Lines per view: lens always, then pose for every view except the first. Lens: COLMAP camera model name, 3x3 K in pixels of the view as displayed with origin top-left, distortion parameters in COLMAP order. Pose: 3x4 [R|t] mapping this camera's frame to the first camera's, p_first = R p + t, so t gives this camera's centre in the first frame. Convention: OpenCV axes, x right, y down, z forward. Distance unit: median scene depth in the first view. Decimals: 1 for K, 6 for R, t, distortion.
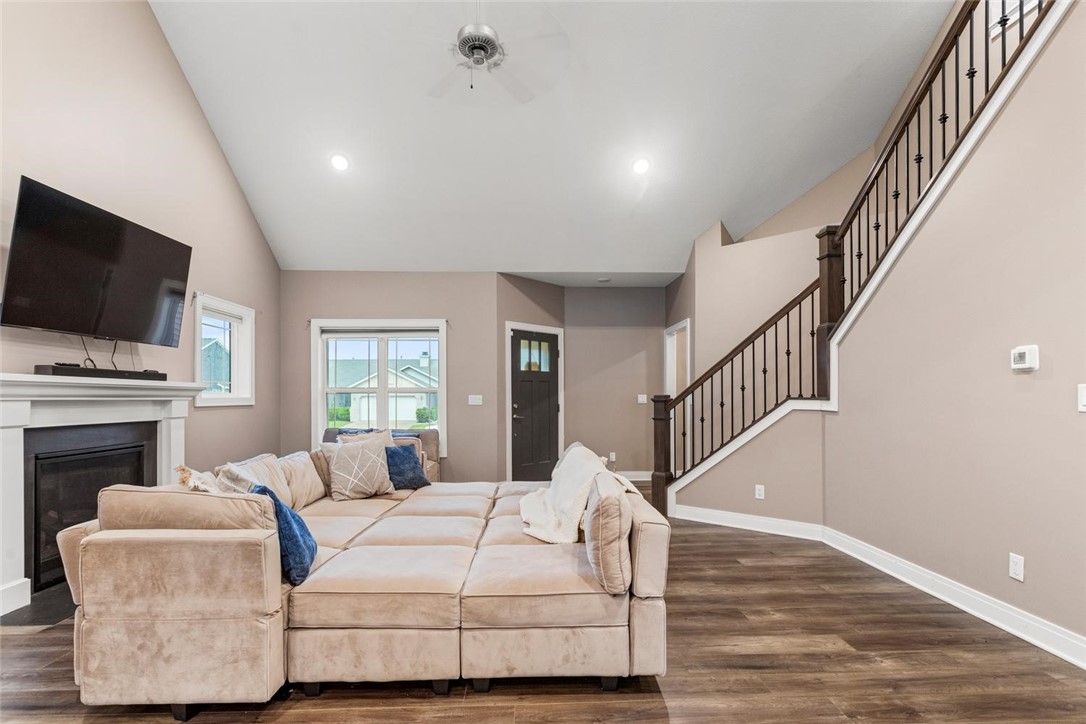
lens RADIAL K [[535.0, 0, 544.1], [0, 535.0, 395.9], [0, 0, 1]] dist [0.000247, 0.000316]
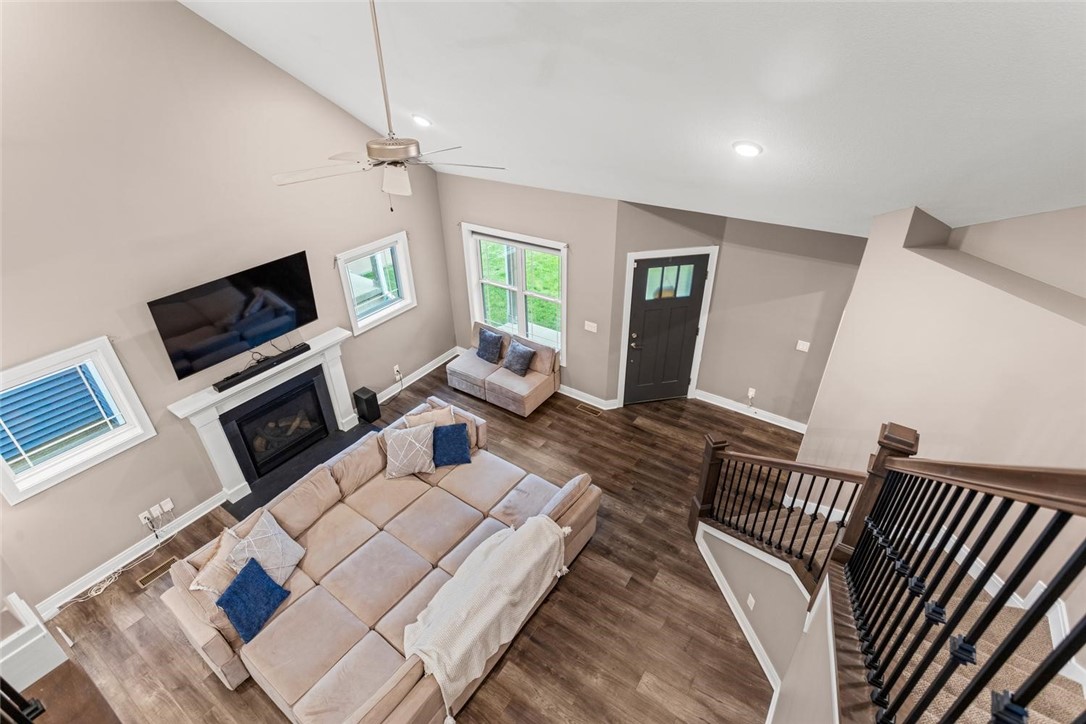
lens RADIAL K [[516.3, 0, 543.0], [0, 516.3, 362.0], [0, 0, 1]] dist [0.001587, 0.000847]
pose [[0.805086, 0.305635, -0.508354, 0.438541], [0.011099, 0.849117, 0.528088, -0.630222], [0.593054, -0.430799, 0.680220, 0.367475]]
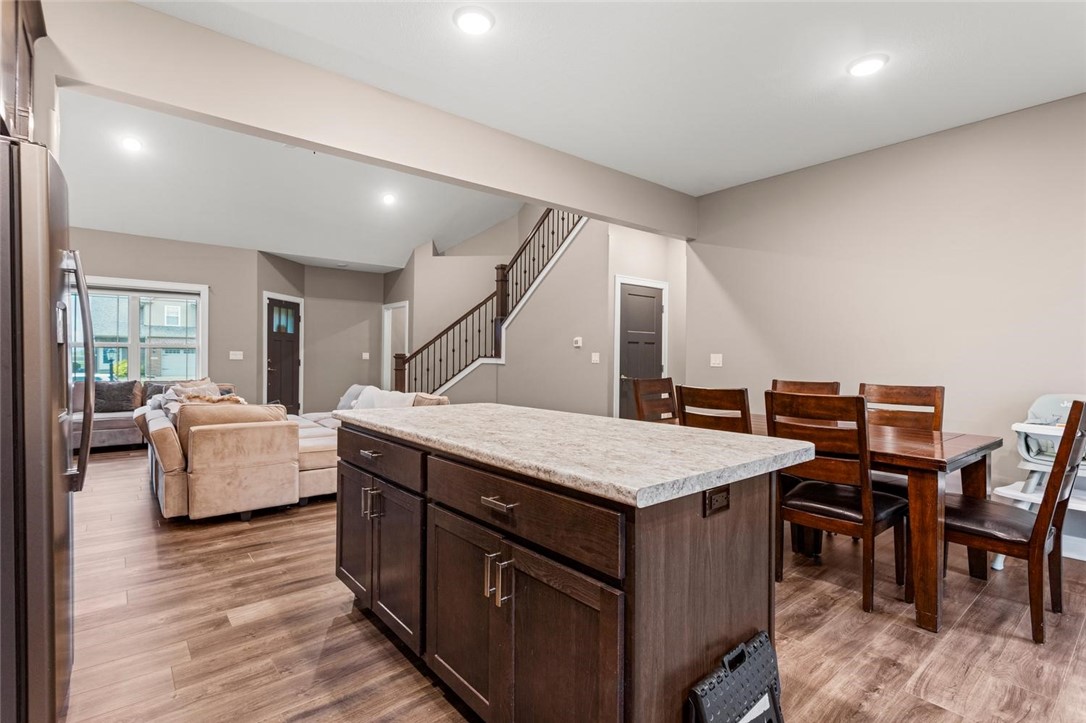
lens RADIAL K [[516.3, 0, 543.0], [0, 516.3, 361.5], [0, 0, 1]] dist [0.001587, 0.000847]
pose [[0.792848, 0.005765, 0.609392, -0.406034], [-0.015511, 0.999822, 0.010723, -0.002155], [-0.609222, -0.017954, 0.792797, -0.467996]]
